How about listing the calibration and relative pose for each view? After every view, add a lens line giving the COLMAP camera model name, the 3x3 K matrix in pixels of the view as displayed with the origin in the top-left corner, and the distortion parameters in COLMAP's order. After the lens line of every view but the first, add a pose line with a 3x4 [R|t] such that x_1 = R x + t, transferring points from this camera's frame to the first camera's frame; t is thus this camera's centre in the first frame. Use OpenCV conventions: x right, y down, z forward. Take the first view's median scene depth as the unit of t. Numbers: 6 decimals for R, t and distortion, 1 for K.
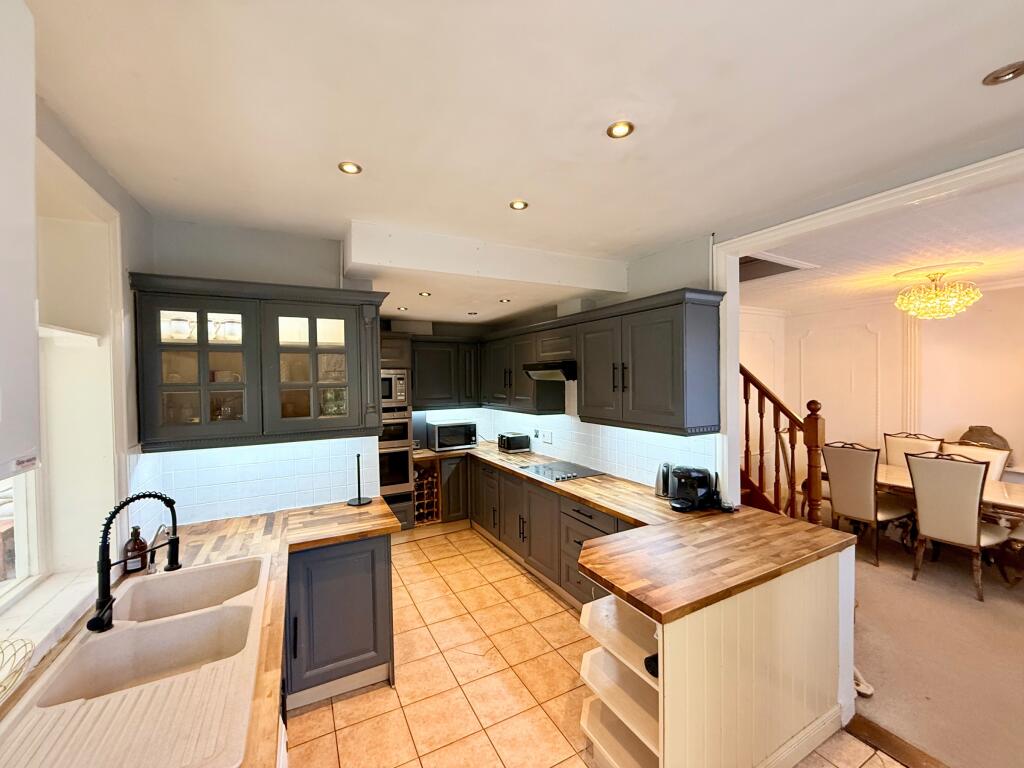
lens RADIAL K [[408.2, 0, 509.3], [0, 408.2, 384.5], [0, 0, 1]] dist [-0.000402, 0.000346]
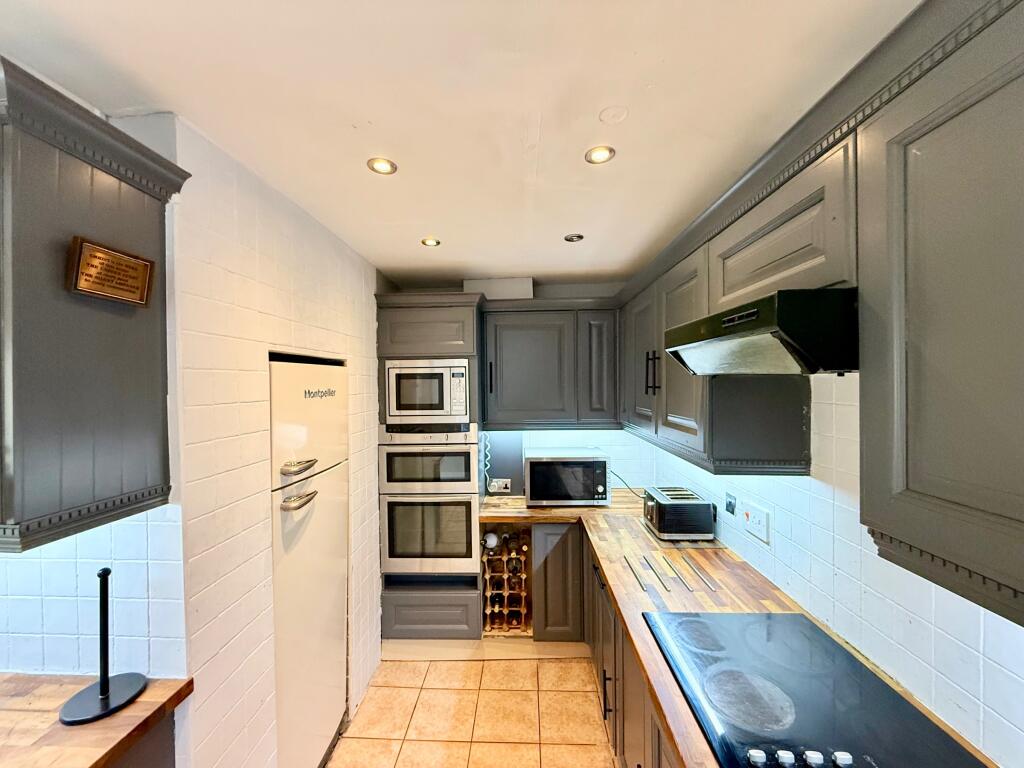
lens RADIAL K [[408.2, 0, 510.5], [0, 408.2, 388.4], [0, 0, 1]] dist [-0.000402, 0.000346]
pose [[0.859915, 0.011451, -0.510308, 0.085077], [-0.006953, 0.999918, 0.010720, -0.001785], [0.510390, -0.005670, 0.859925, 0.523791]]
